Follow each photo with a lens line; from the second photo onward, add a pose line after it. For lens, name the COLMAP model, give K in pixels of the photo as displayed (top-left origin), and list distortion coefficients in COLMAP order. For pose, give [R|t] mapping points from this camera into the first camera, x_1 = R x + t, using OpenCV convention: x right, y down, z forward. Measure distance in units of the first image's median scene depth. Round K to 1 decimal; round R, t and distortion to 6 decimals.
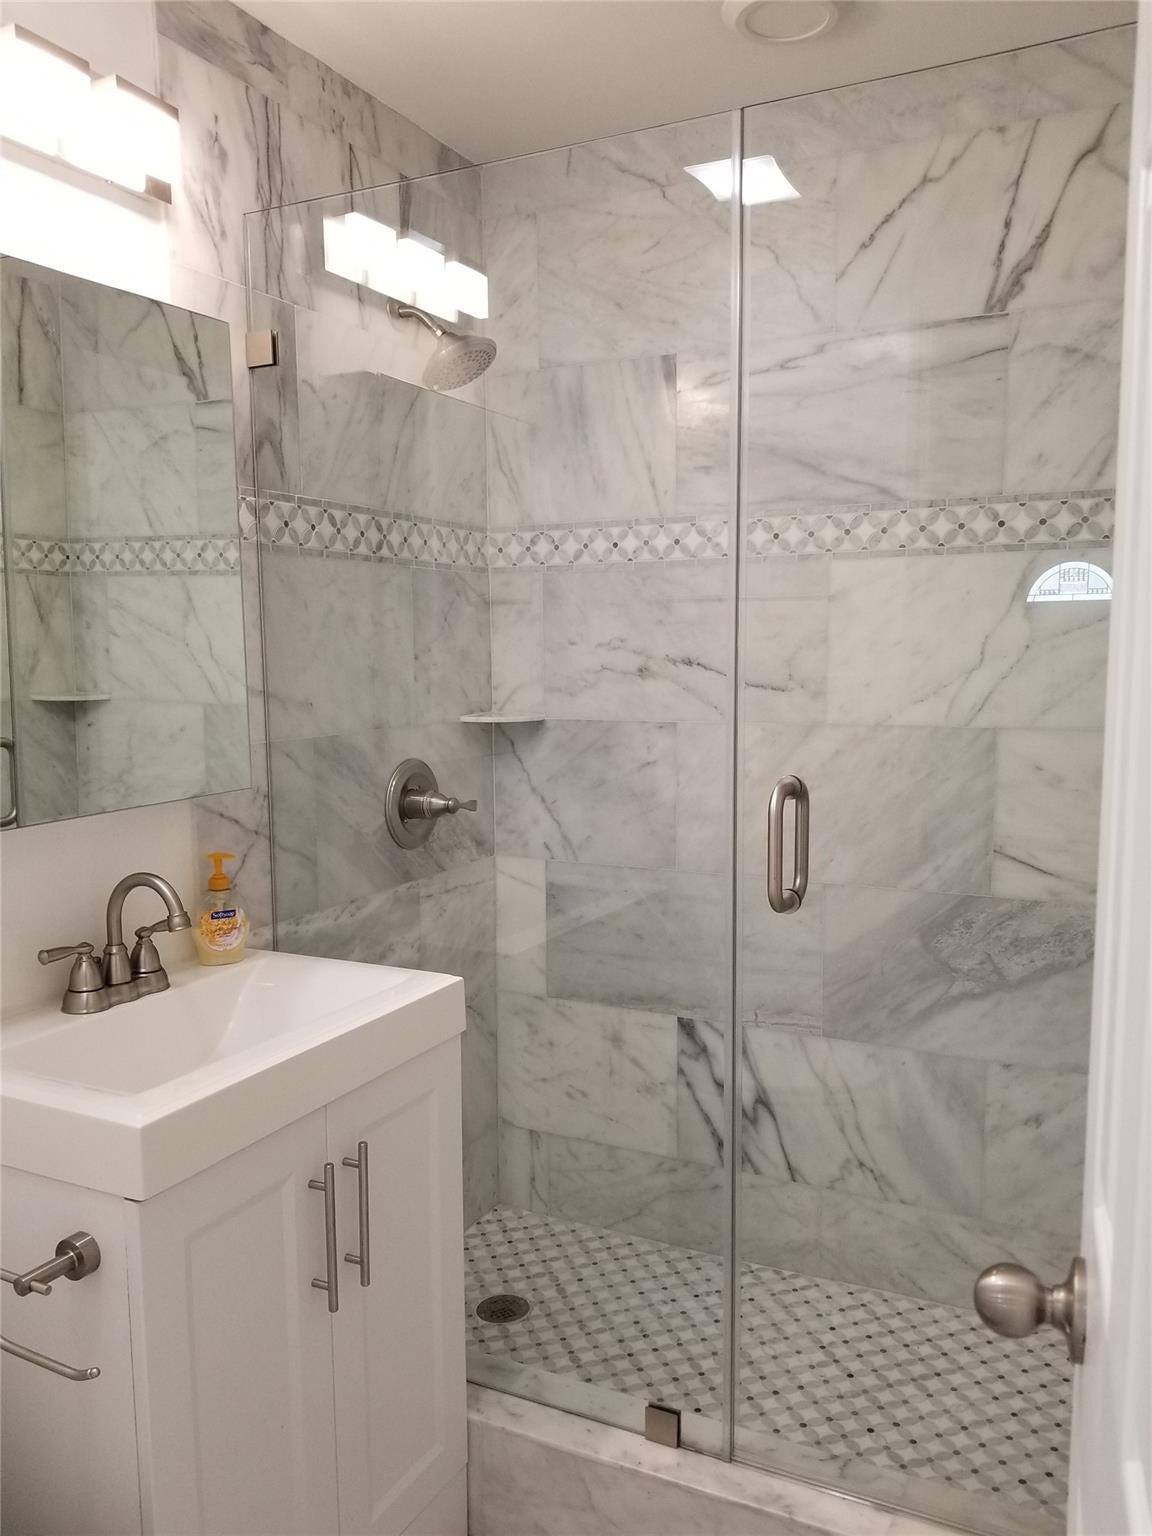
lens RADIAL K [[1215.4, 0, 588.6], [0, 1215.4, 780.6], [0, 0, 1]] dist [0.091089, -0.178946]
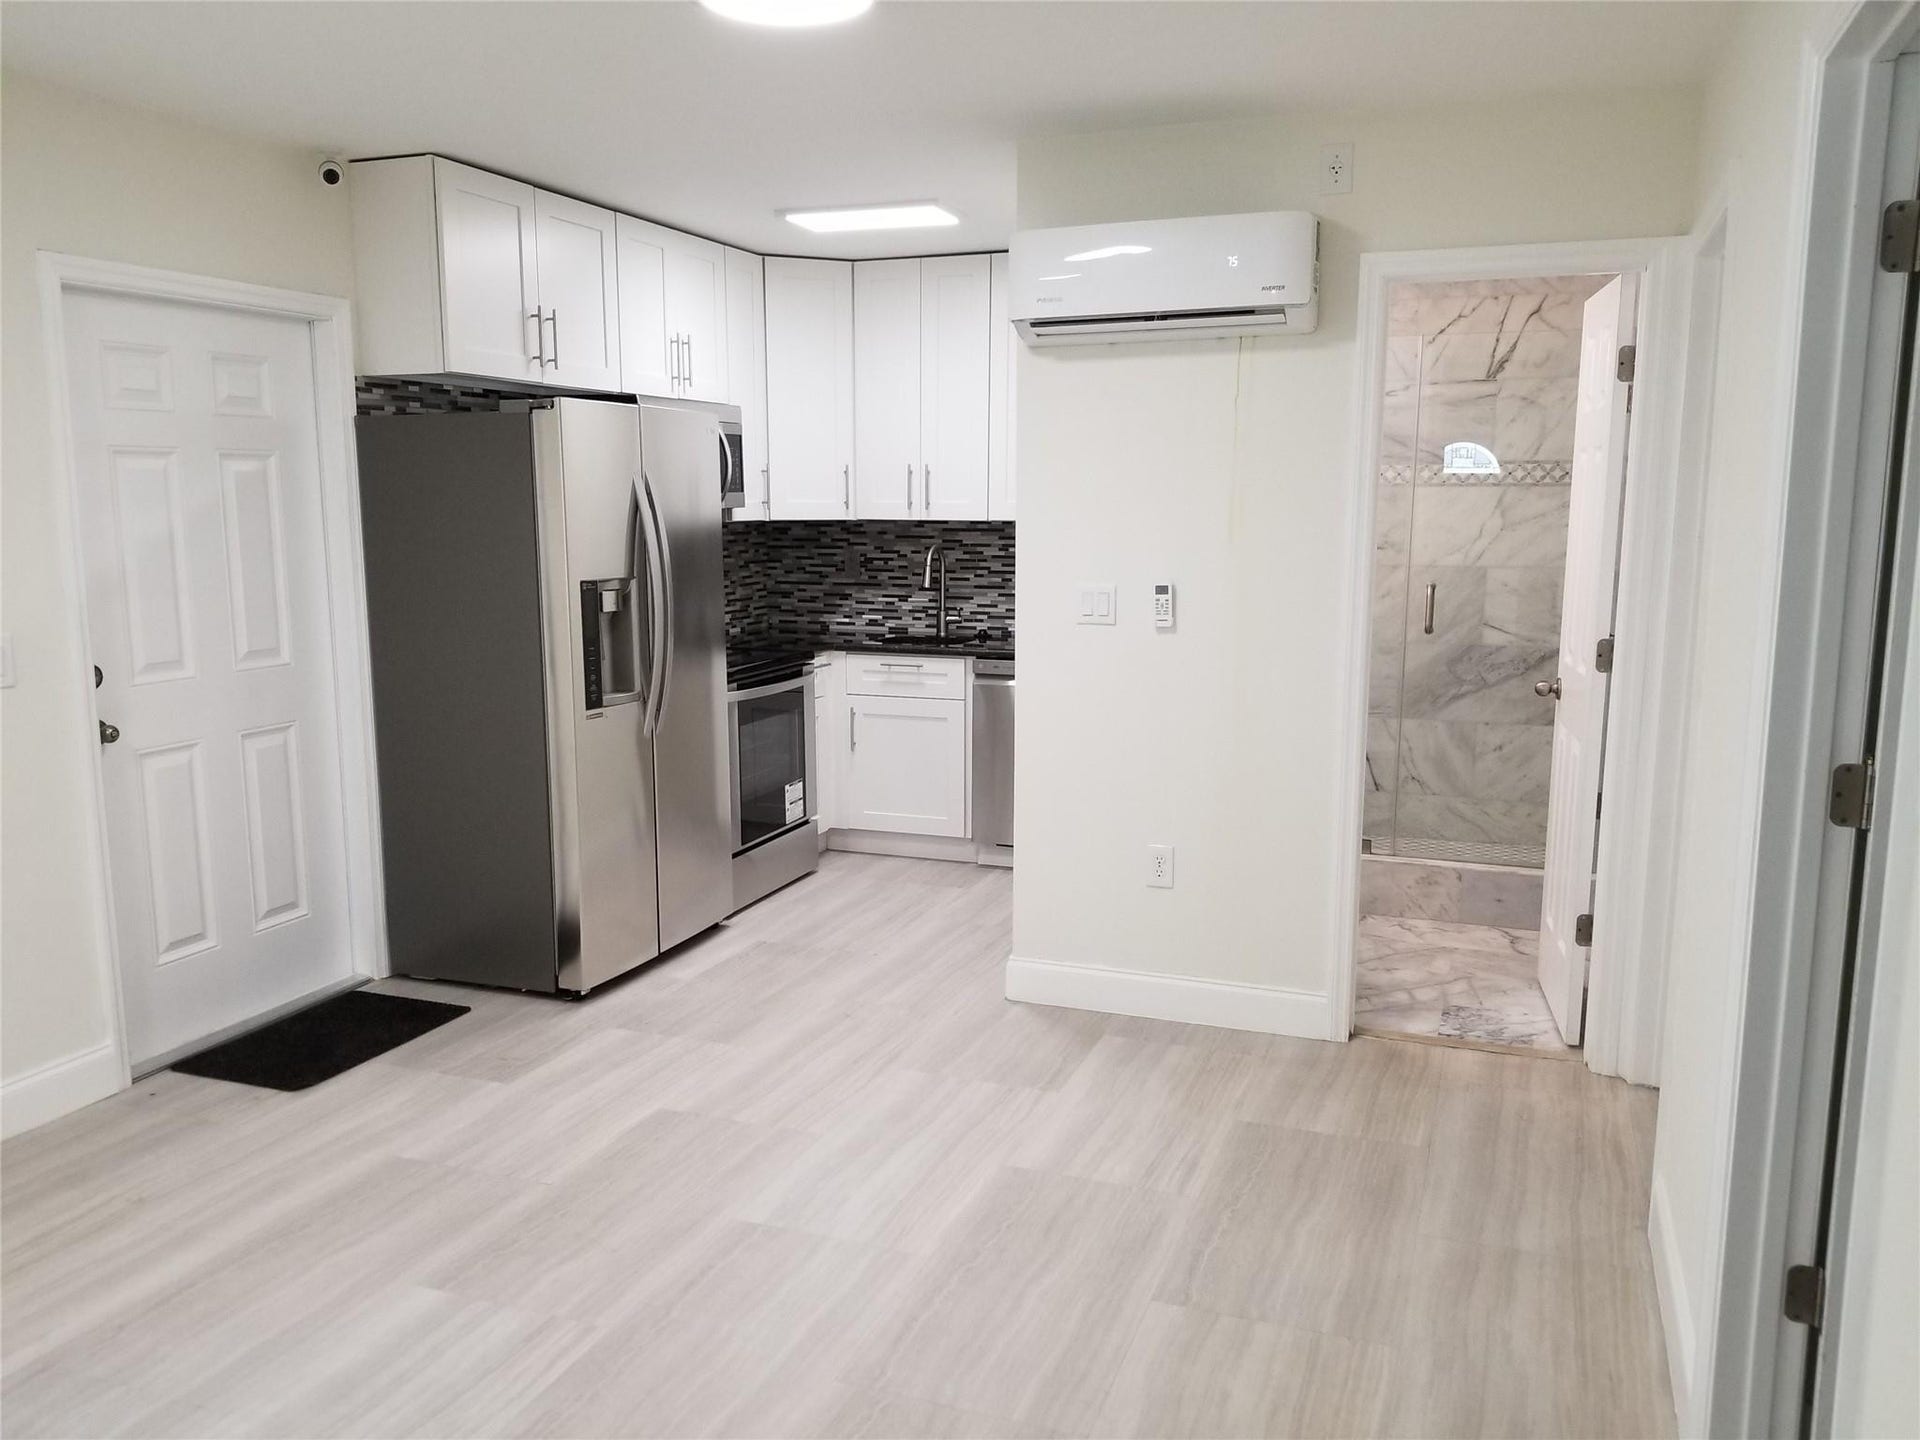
lens RADIAL K [[1519.3, 0, 931.0], [0, 1519.3, 709.9], [0, 0, 1]] dist [0.091089, -0.178946]
pose [[0.996503, -0.003039, 0.083497, -0.858763], [-0.000021, 0.999329, 0.036619, 0.109031], [-0.083552, -0.036492, 0.995835, -1.603270]]
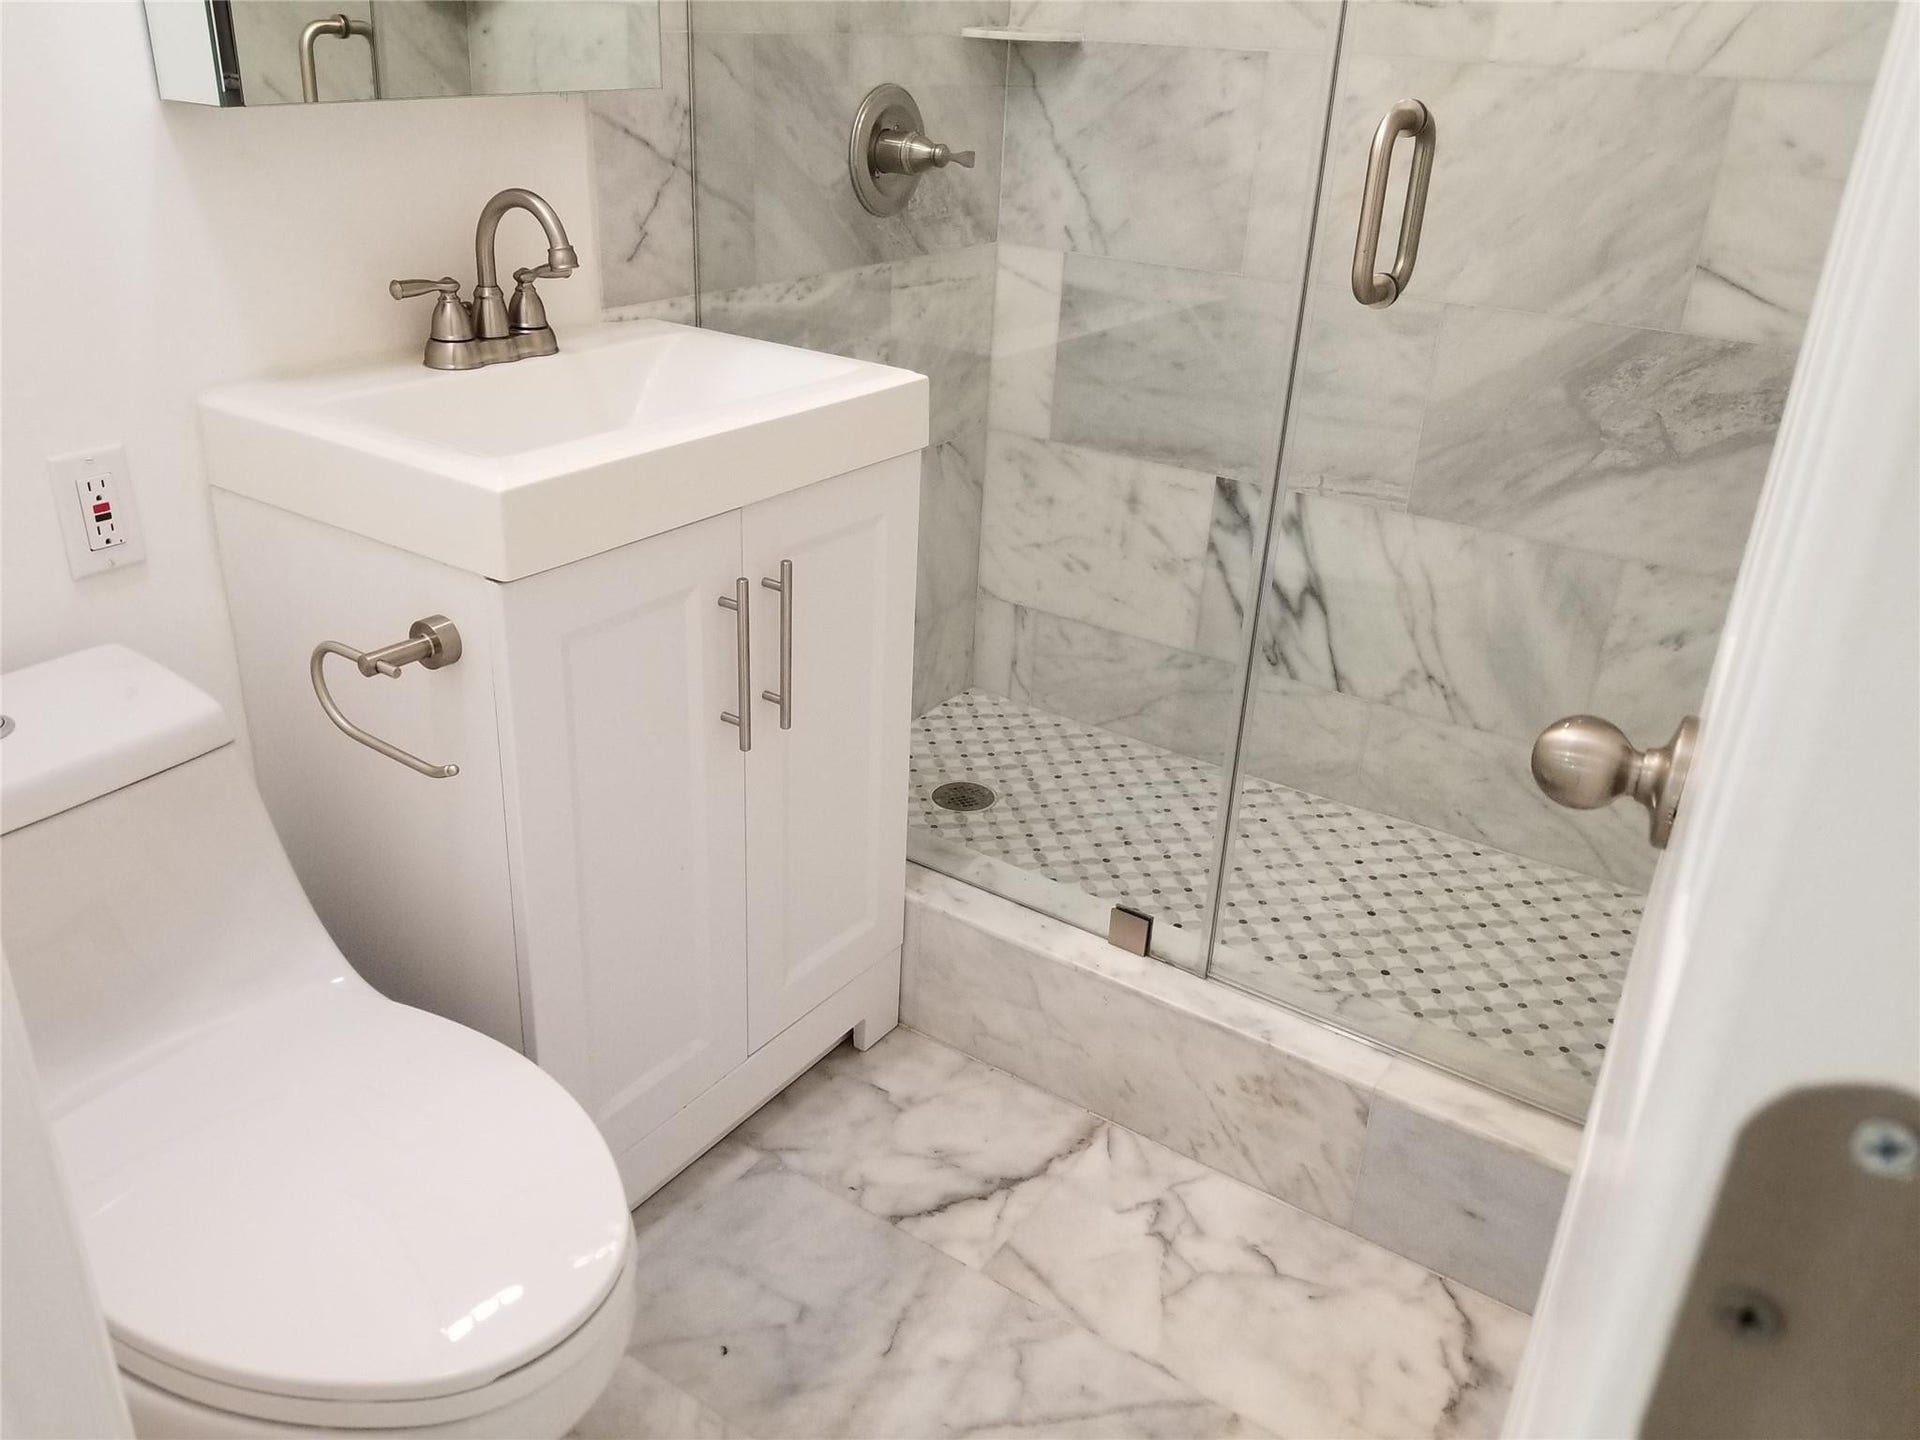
lens RADIAL K [[1519.3, 0, 931.0], [0, 1519.3, 709.9], [0, 0, 1]] dist [0.091089, -0.178946]
pose [[0.988166, 0.103998, -0.112748, 0.021700], [-0.063497, 0.946466, 0.316497, 0.046734], [0.139627, -0.305593, 0.941869, 0.032599]]
